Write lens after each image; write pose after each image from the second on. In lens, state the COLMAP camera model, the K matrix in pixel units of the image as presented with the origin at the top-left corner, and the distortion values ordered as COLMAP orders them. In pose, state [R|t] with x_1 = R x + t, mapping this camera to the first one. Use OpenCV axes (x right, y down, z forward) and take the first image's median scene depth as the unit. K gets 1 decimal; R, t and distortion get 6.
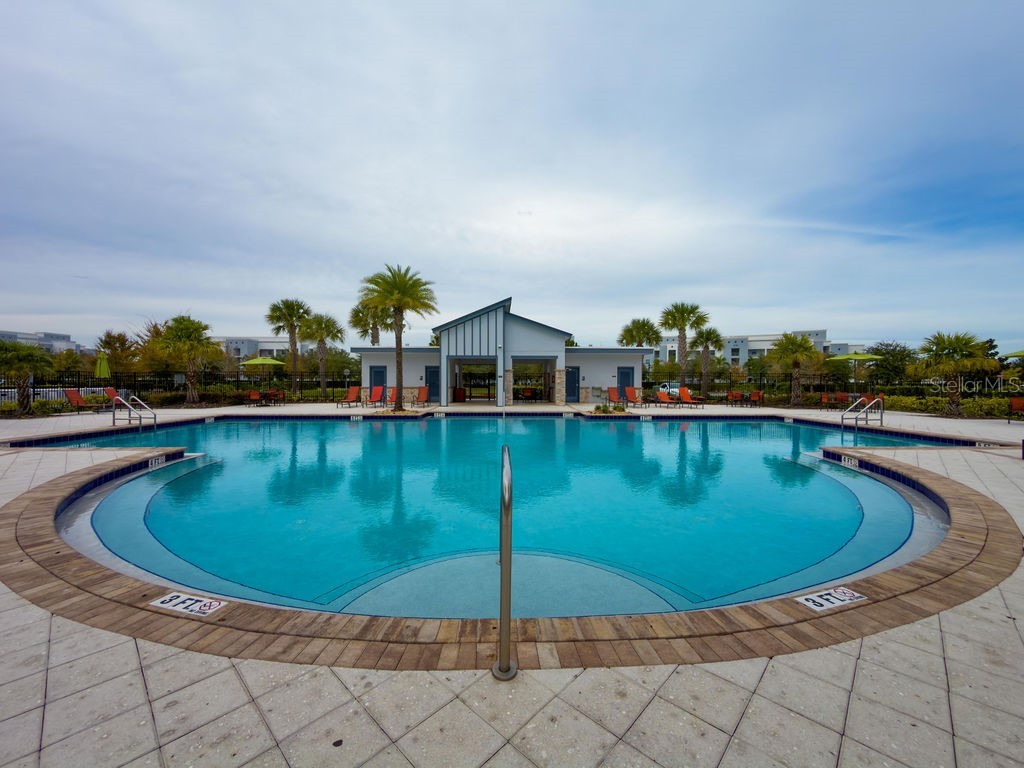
lens RADIAL K [[417.2, 0, 512.0], [0, 417.2, 384.0], [0, 0, 1]] dist [-0.001305, -0.000334]
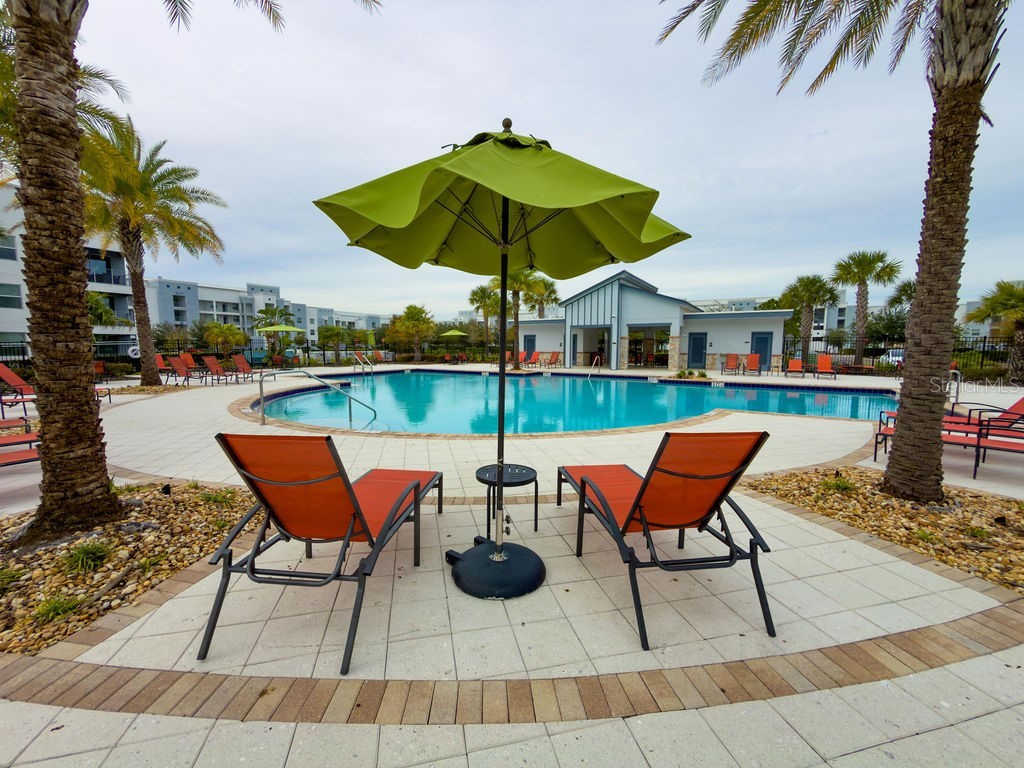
lens RADIAL K [[406.4, 0, 512.0], [0, 406.4, 384.0], [0, 0, 1]] dist [-0.001390, -0.000427]
pose [[0.837194, 0.050217, -0.544595, 0.335344], [-0.003219, 0.996211, 0.086910, -0.002766], [0.546896, -0.071008, 0.834184, -0.070175]]
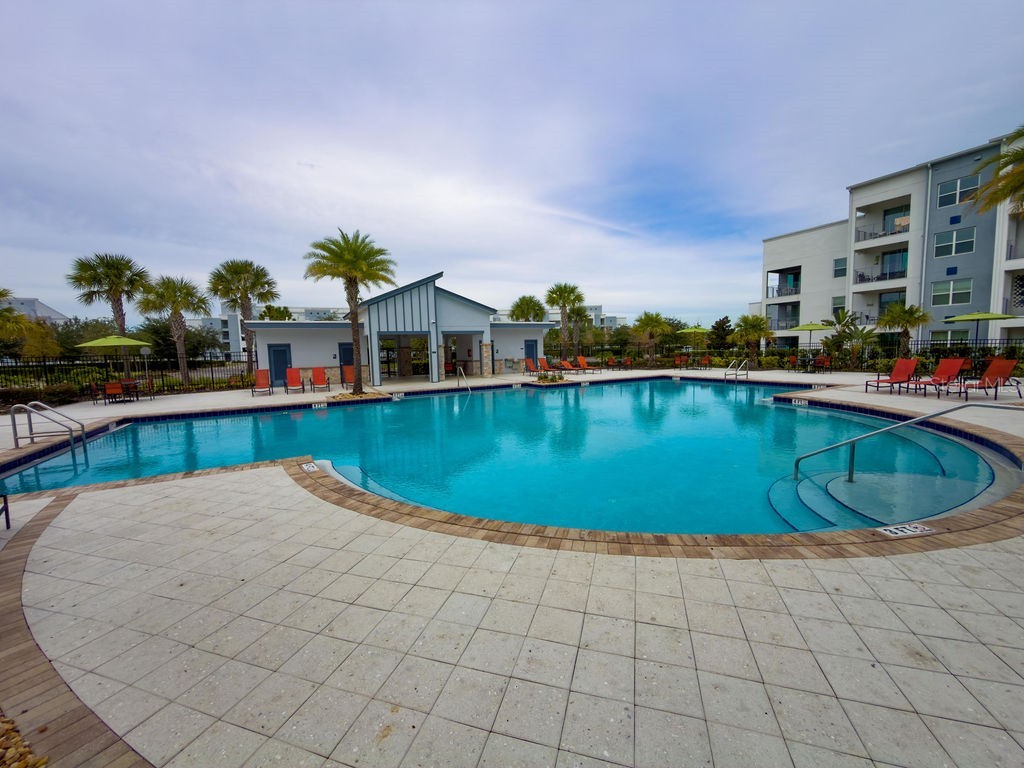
lens RADIAL K [[407.7, 0, 512.0], [0, 407.7, 384.0], [0, 0, 1]] dist [0.002098, 0.000025]
pose [[0.894470, -0.065953, 0.442237, -0.290985], [0.033347, 0.996147, 0.081112, -0.015030], [-0.445883, -0.057805, 0.893223, 0.042389]]
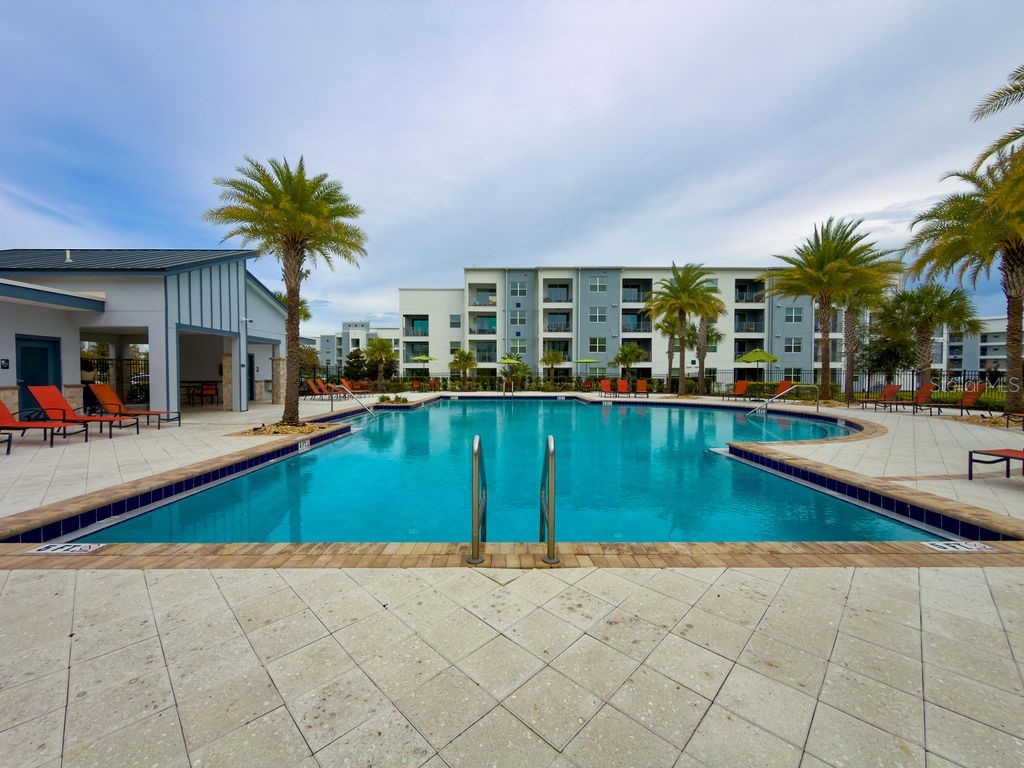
lens RADIAL K [[406.4, 0, 512.0], [0, 406.4, 384.0], [0, 0, 1]] dist [-0.001390, -0.000427]
pose [[0.014682, -0.024454, 0.999593, -0.645043], [0.006449, 0.999682, 0.024361, -0.001961], [-0.999871, 0.006089, 0.014835, 0.557553]]
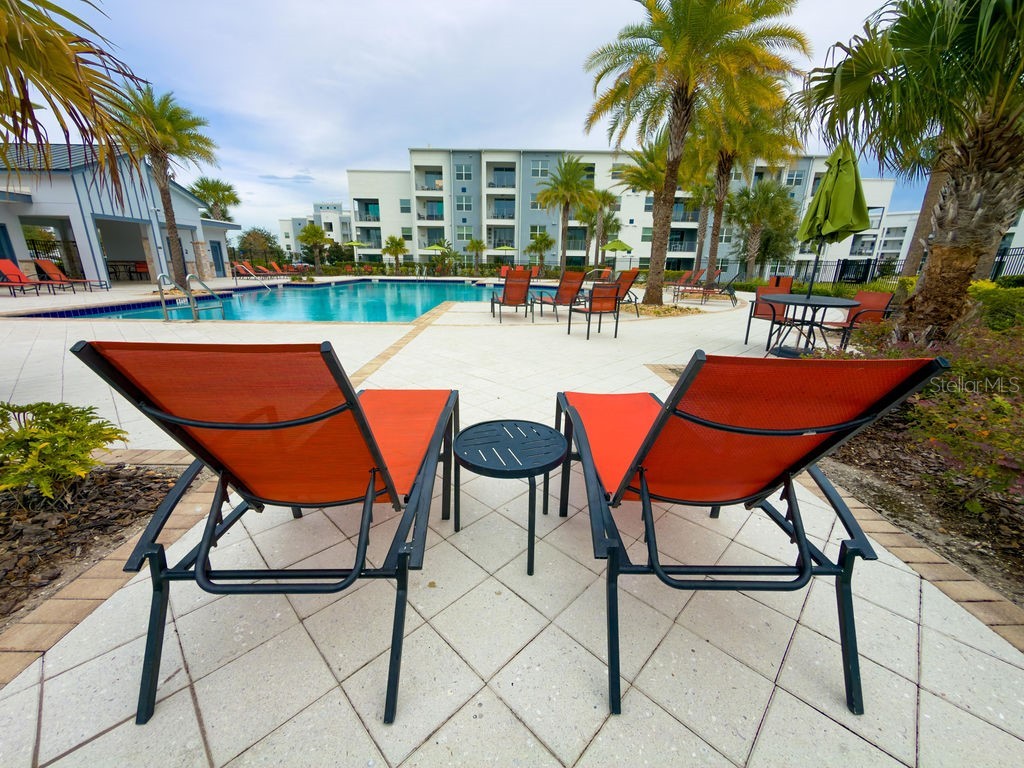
lens RADIAL K [[406.4, 0, 512.0], [0, 406.4, 384.0], [0, 0, 1]] dist [-0.001390, -0.000427]
pose [[0.009810, -0.285109, 0.958445, -0.854729], [-0.005167, 0.958464, 0.285167, 0.007748], [-0.999939, -0.007750, 0.007930, 0.285062]]
